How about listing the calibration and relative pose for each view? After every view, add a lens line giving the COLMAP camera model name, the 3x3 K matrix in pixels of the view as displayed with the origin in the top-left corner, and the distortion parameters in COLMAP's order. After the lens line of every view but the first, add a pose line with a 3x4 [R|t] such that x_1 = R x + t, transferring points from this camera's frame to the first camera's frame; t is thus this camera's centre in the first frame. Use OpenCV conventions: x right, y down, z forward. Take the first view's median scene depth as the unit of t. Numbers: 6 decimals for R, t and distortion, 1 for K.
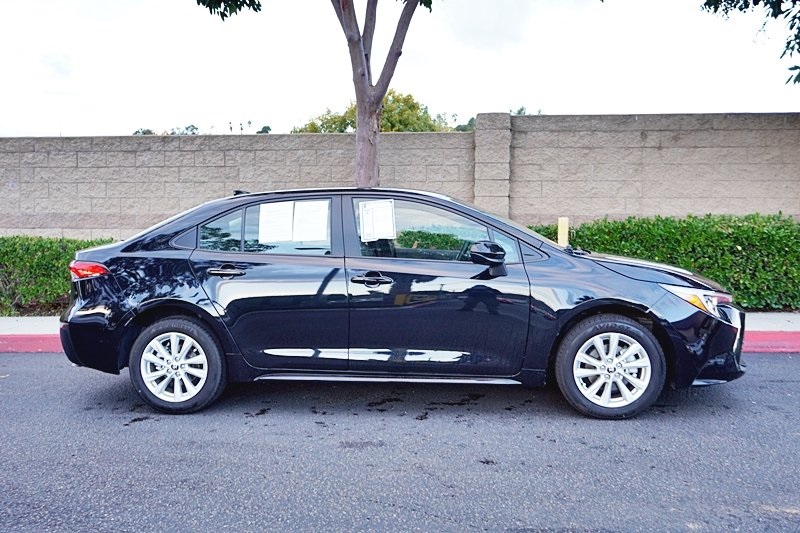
lens RADIAL K [[777.3, 0, 401.1], [0, 777.3, 265.4], [0, 0, 1]] dist [0.007199, 0.000000]
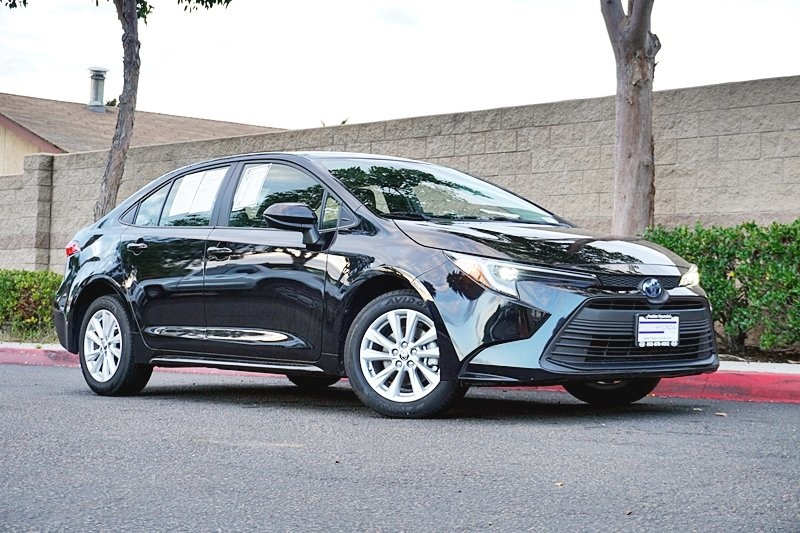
lens RADIAL K [[1596.4, 0, 401.0], [0, 1596.4, 273.2], [0, 0, 1]] dist [0.053465, 0.000000]
pose [[0.748912, 0.001946, -0.662667, 0.657268], [-0.053599, 0.996897, -0.057647, 0.069508], [0.660498, 0.078691, 0.746692, -0.117617]]
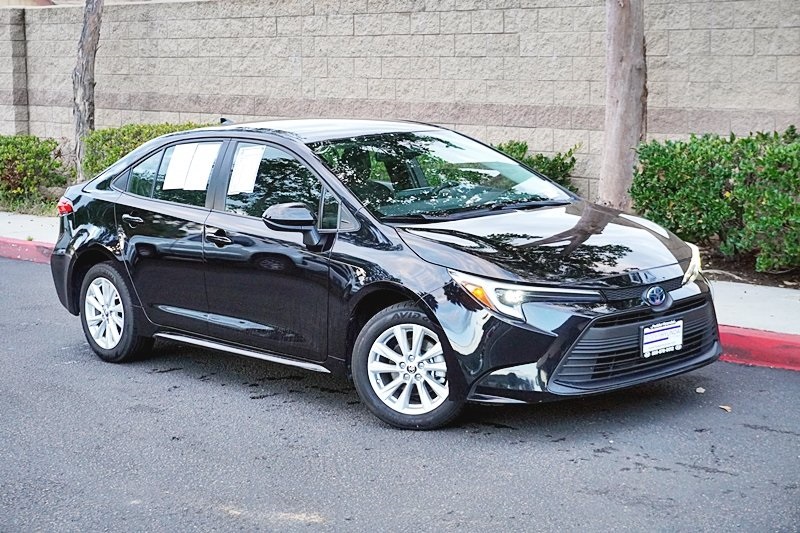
lens RADIAL K [[1596.4, 0, 404.6], [0, 1596.4, 284.0], [0, 0, 1]] dist [0.053465, 0.000000]
pose [[0.760832, 0.083215, -0.643591, 0.641606], [-0.013780, 0.993592, 0.112180, -0.068019], [0.648802, -0.076481, 0.757104, -0.126080]]
